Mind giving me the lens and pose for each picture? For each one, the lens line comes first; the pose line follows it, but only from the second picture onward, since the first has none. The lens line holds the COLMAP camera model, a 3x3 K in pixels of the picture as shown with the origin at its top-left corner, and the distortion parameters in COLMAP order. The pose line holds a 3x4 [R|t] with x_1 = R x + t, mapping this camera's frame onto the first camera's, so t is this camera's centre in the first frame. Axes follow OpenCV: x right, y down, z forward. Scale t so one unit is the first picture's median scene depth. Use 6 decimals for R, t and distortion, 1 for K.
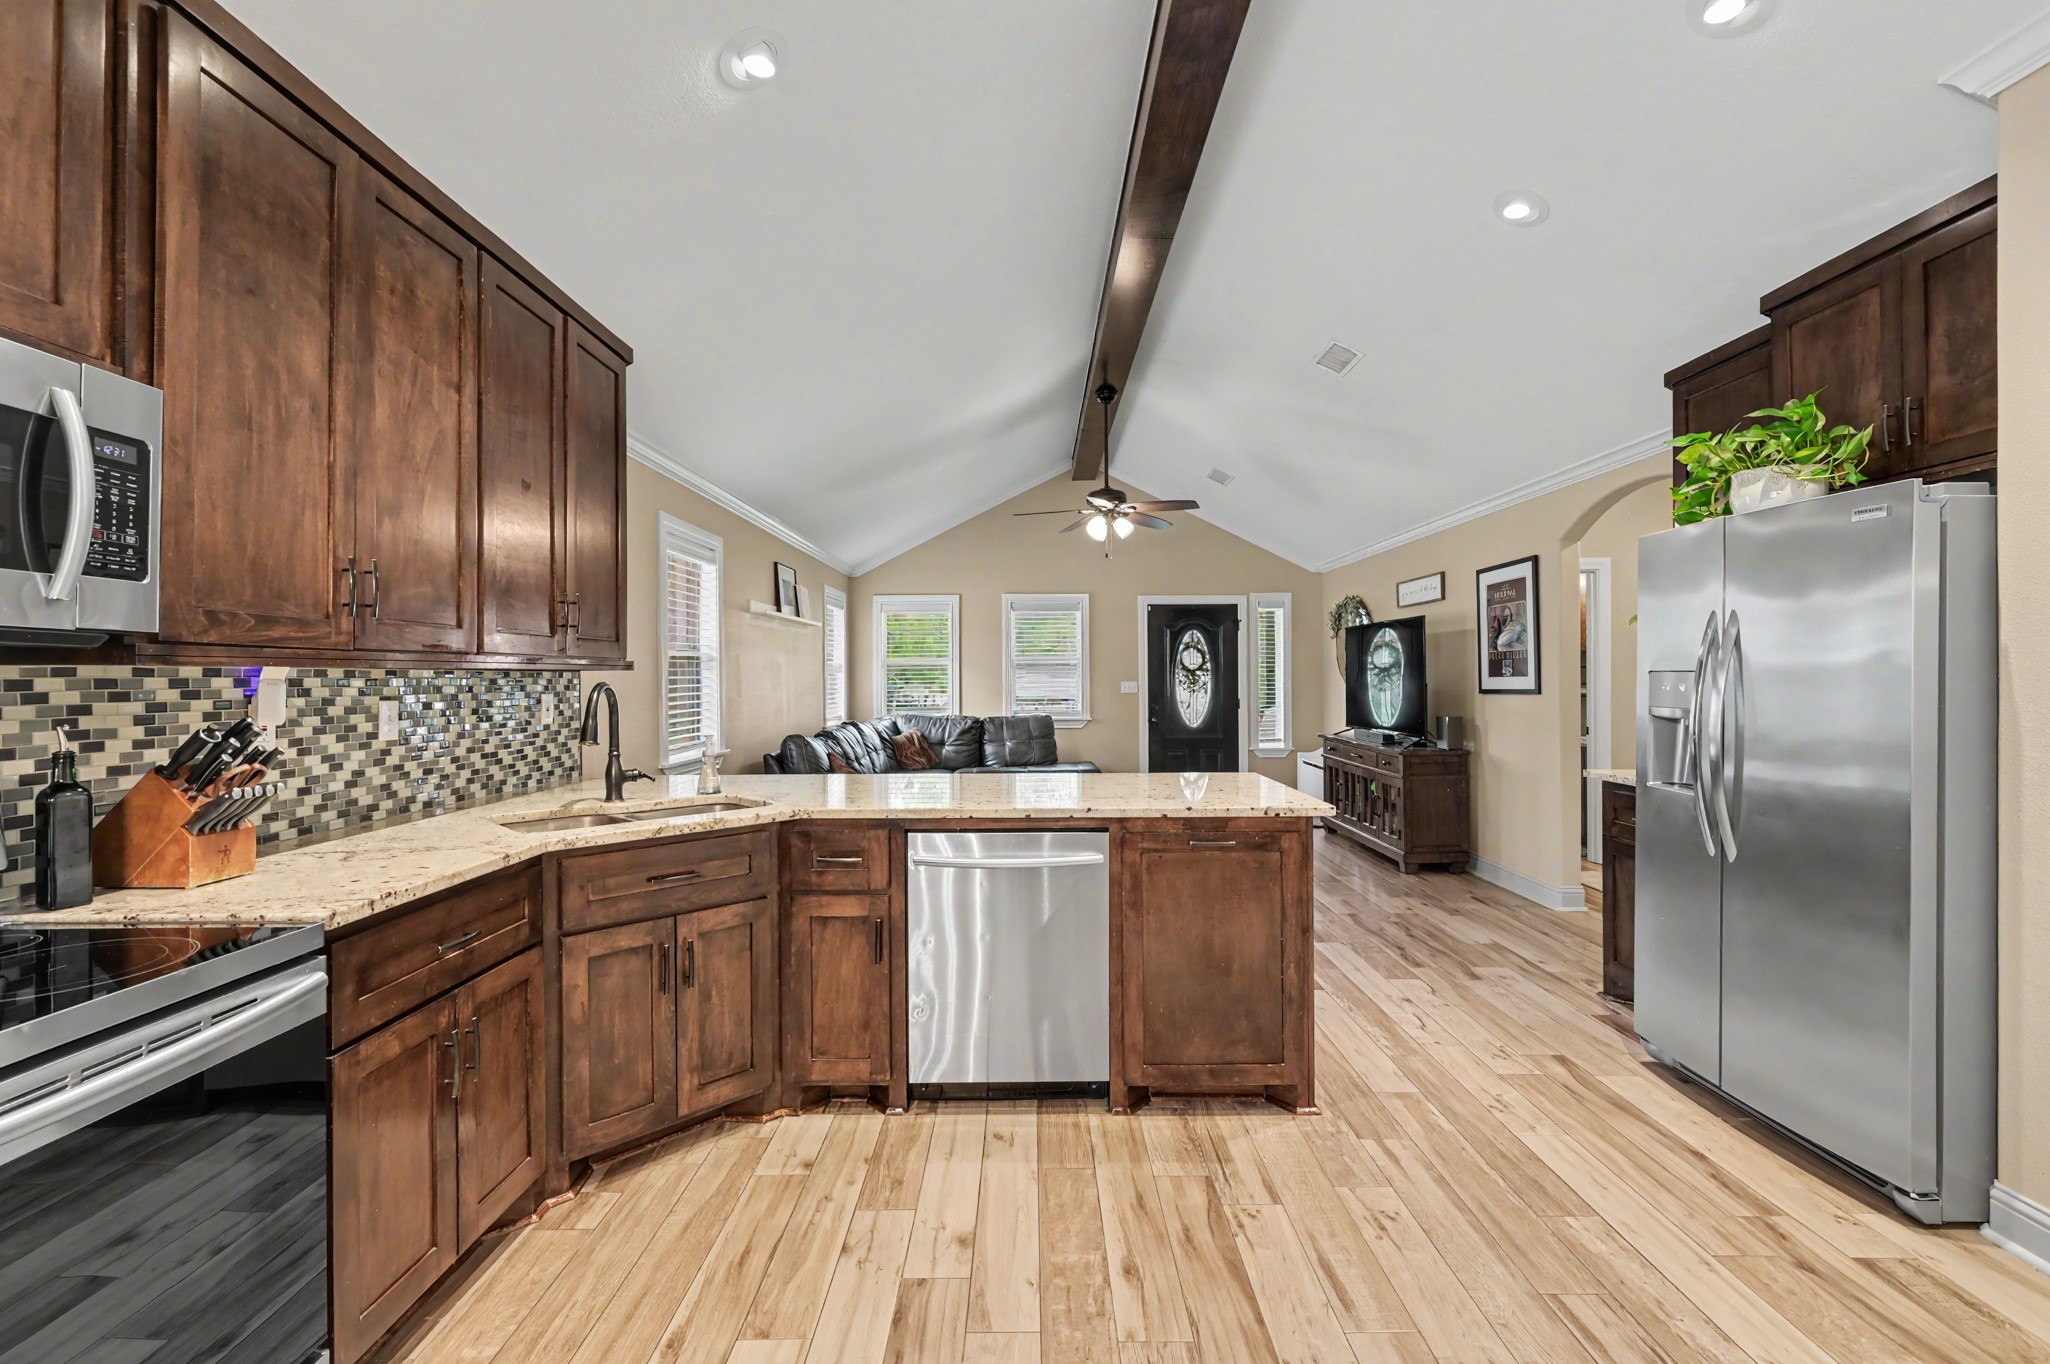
lens RADIAL K [[872.4, 0, 1027.3], [0, 872.4, 675.4], [0, 0, 1]] dist [-0.000744, 0.000005]
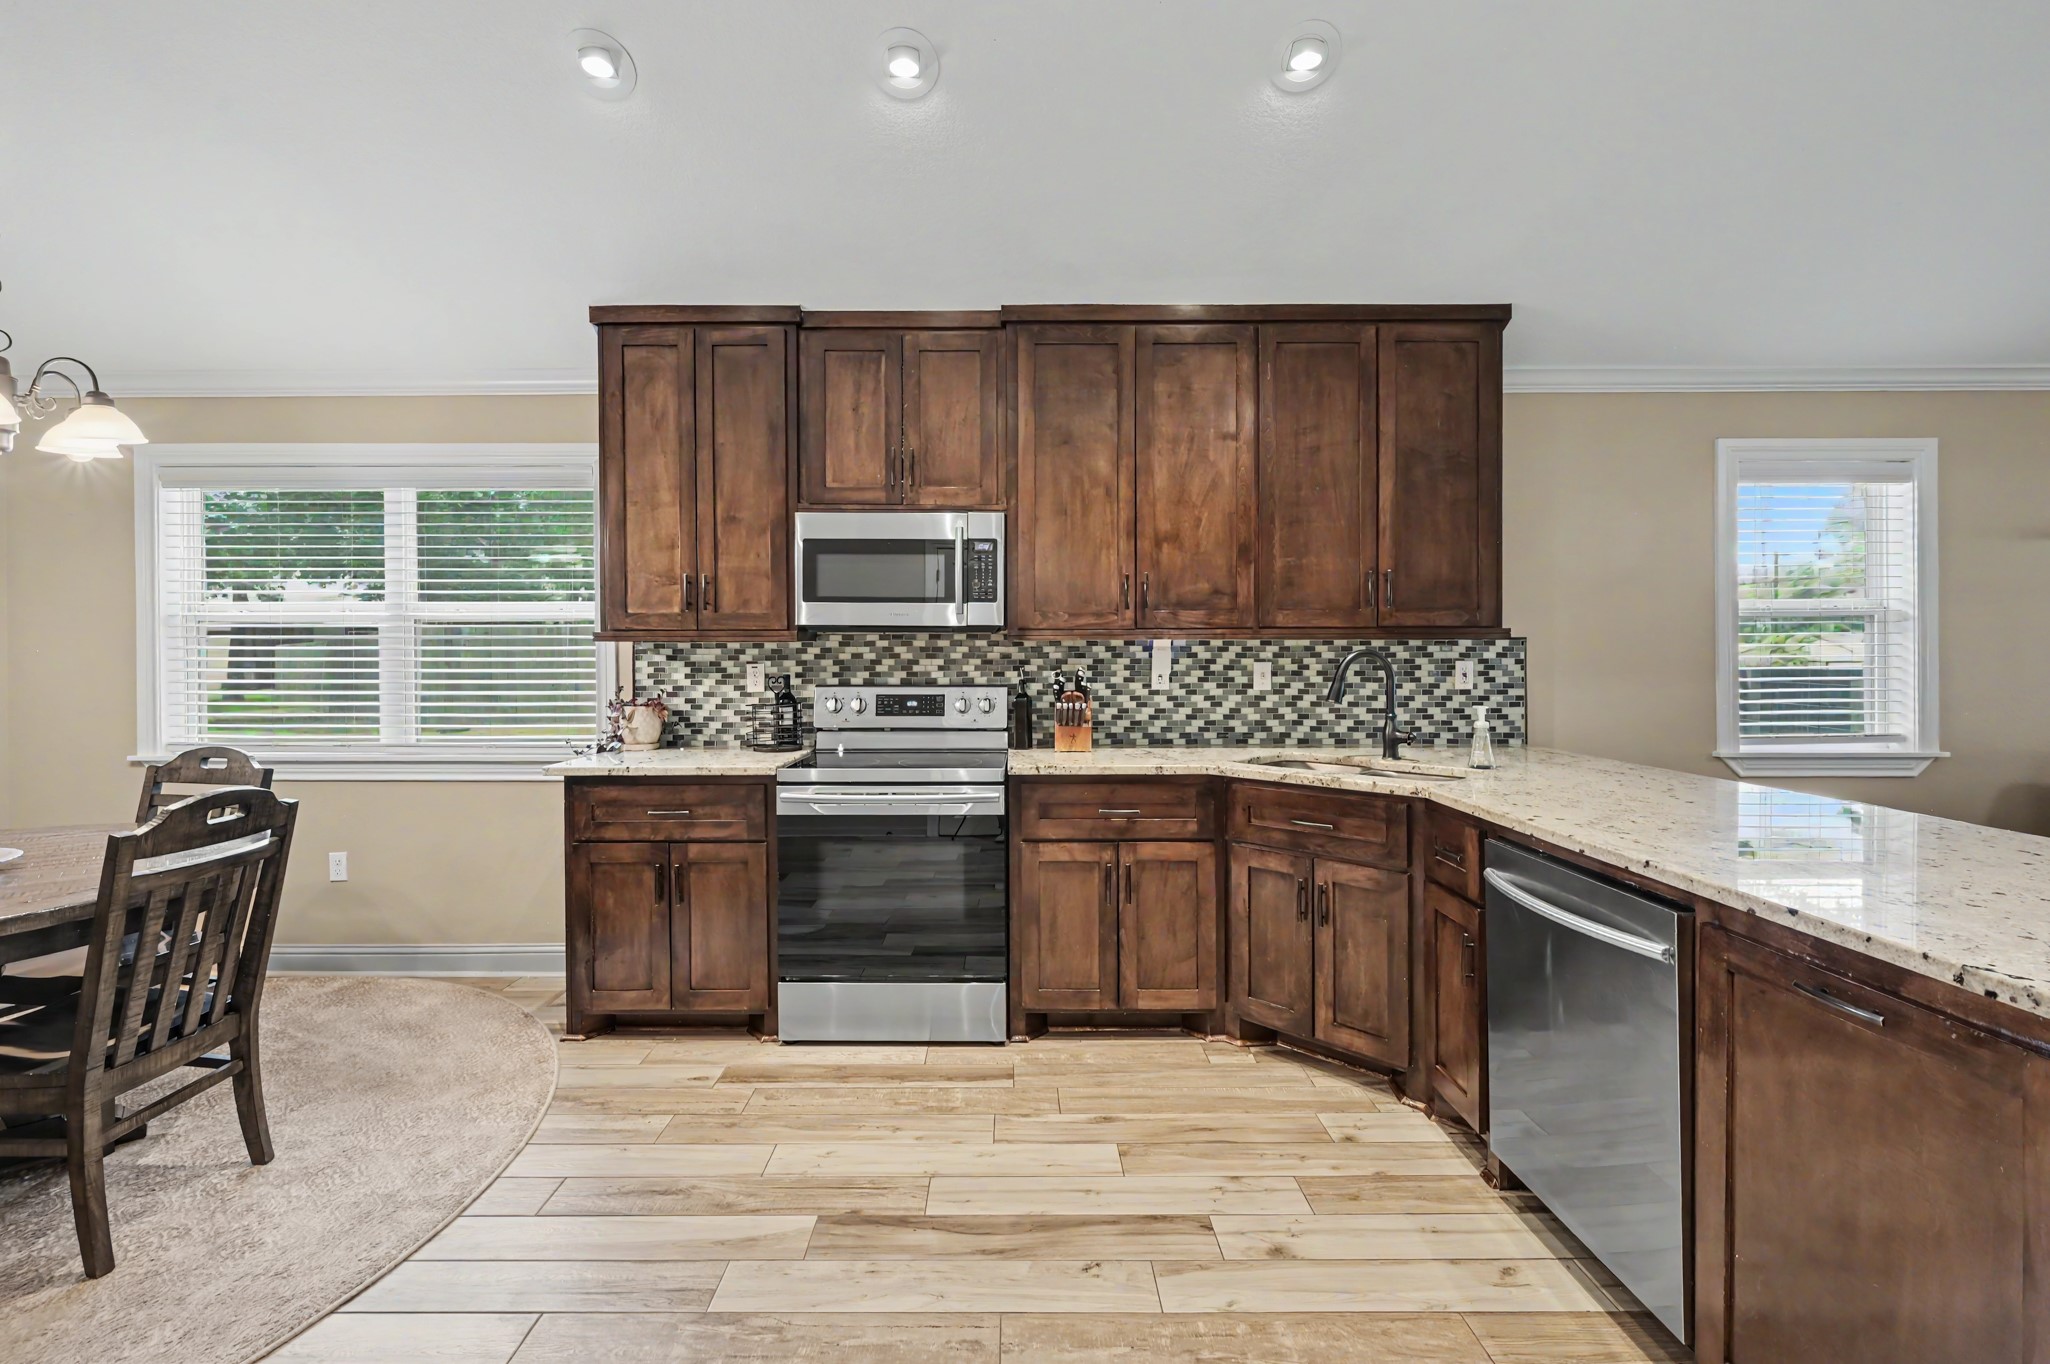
lens RADIAL K [[895.6, 0, 1005.6], [0, 895.6, 655.7], [0, 0, 1]] dist [-0.001018, 0.000117]
pose [[0.000945, 0.010616, -0.999943, 0.620259], [0.004285, 0.999934, 0.010620, 0.001589], [0.999990, -0.004294, 0.000900, 0.504582]]
